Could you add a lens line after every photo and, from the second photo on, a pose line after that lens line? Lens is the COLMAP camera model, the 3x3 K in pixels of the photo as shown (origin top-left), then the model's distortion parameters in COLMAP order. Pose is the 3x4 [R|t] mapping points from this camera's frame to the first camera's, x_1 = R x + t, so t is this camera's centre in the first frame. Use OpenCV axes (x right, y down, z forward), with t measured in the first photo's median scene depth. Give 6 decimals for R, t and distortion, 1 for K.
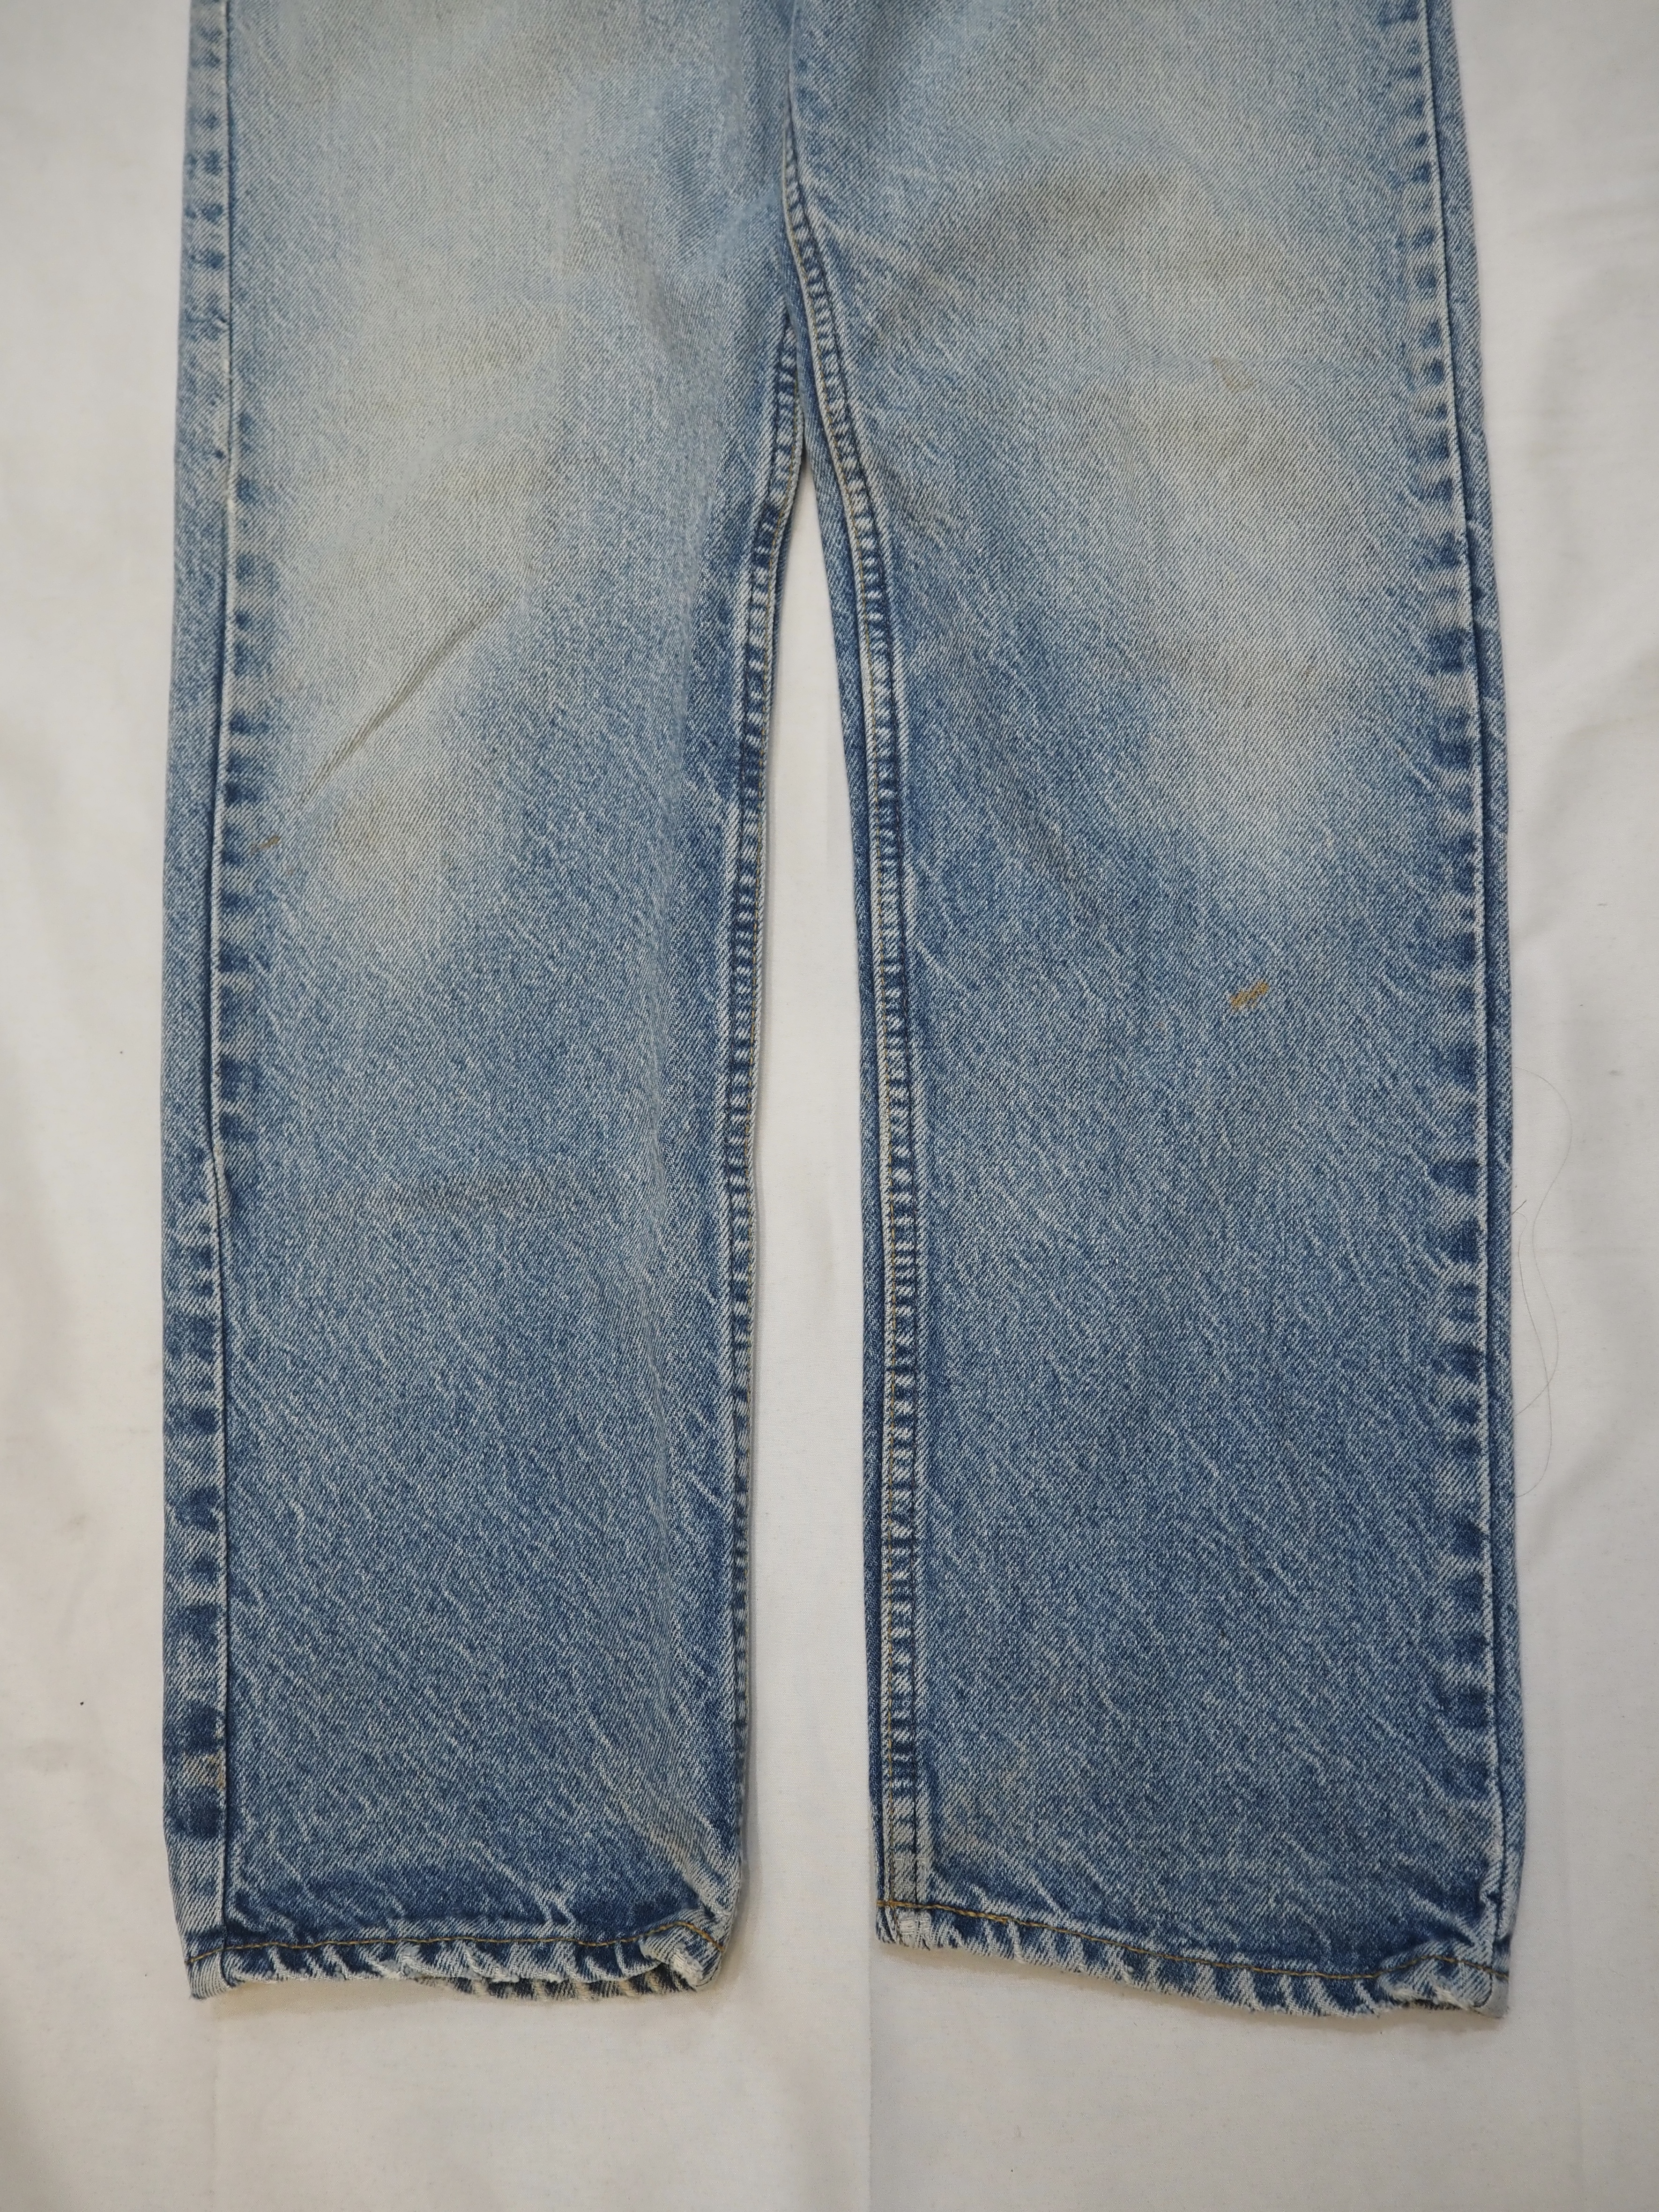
lens RADIAL K [[2030.1, 0, 859.4], [0, 2030.1, 1098.7], [0, 0, 1]] dist [-0.044890, 0.021856]
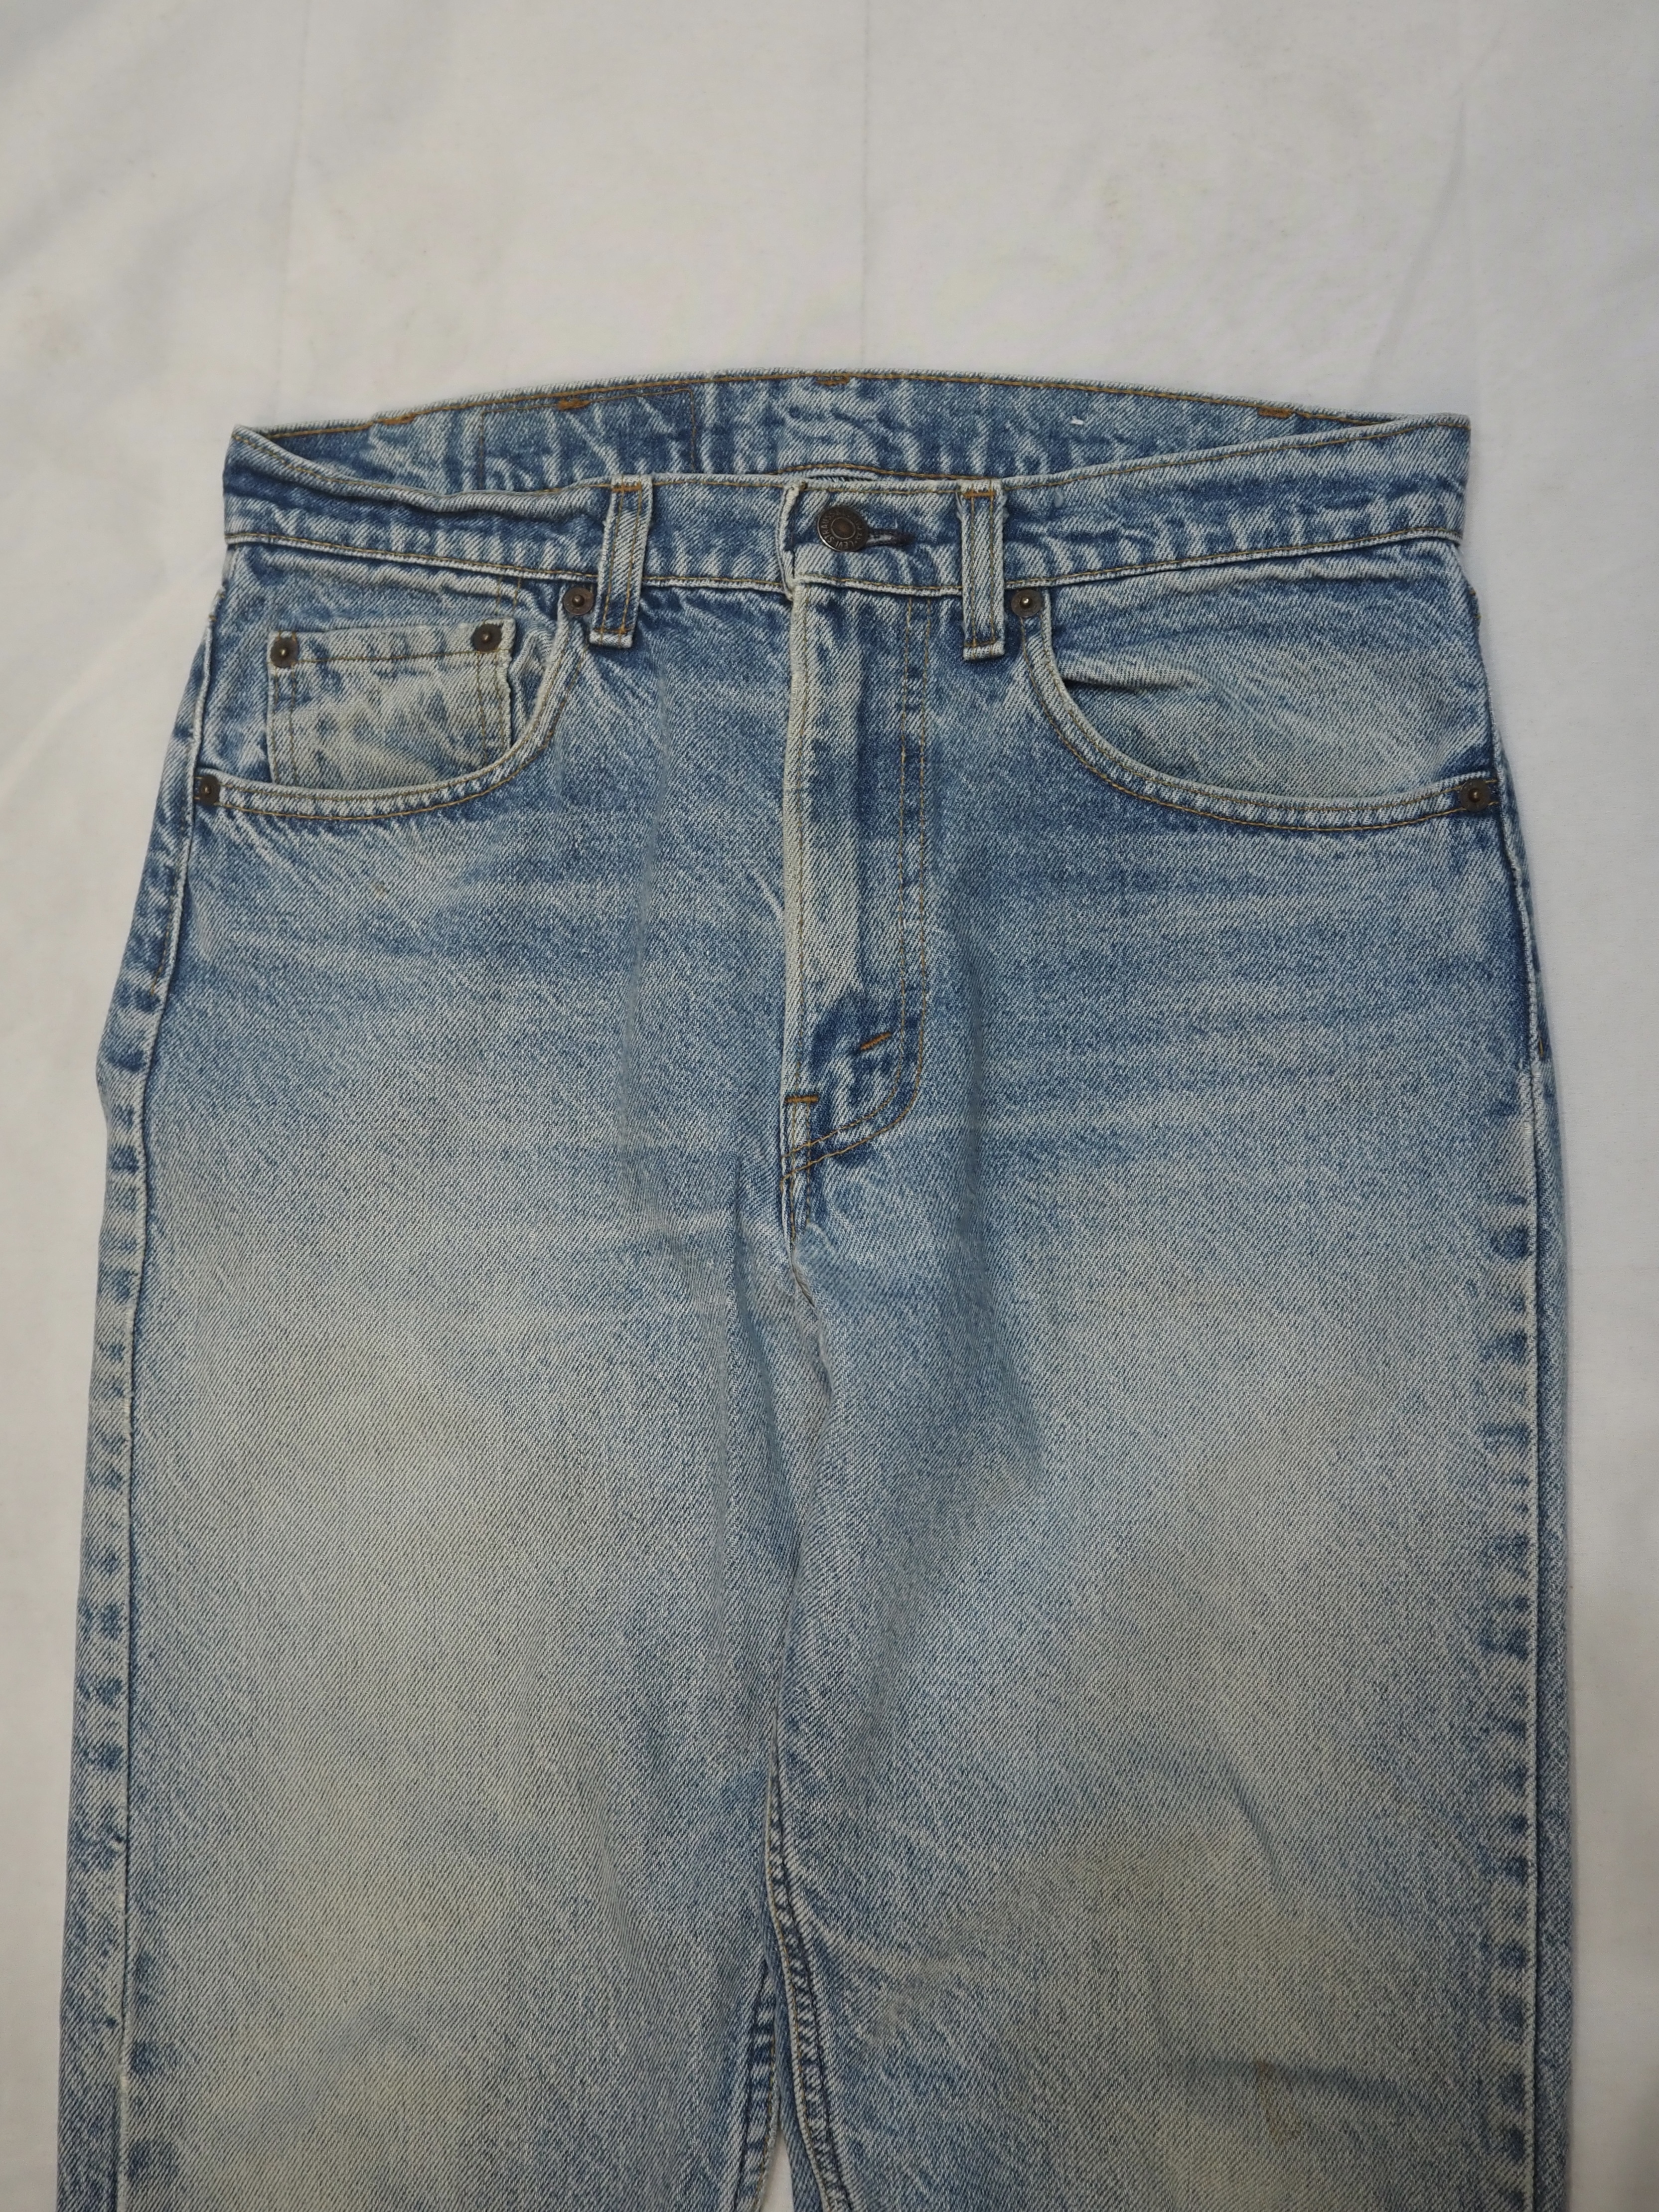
lens RADIAL K [[2208.1, 0, 864.4], [0, 2208.1, 972.7], [0, 0, 1]] dist [-0.042637, 0.000000]
pose [[0.999011, 0.042339, -0.013554, 0.000688], [-0.041896, 0.998626, 0.031474, -0.905208], [0.014868, -0.030875, 0.999413, 0.088825]]
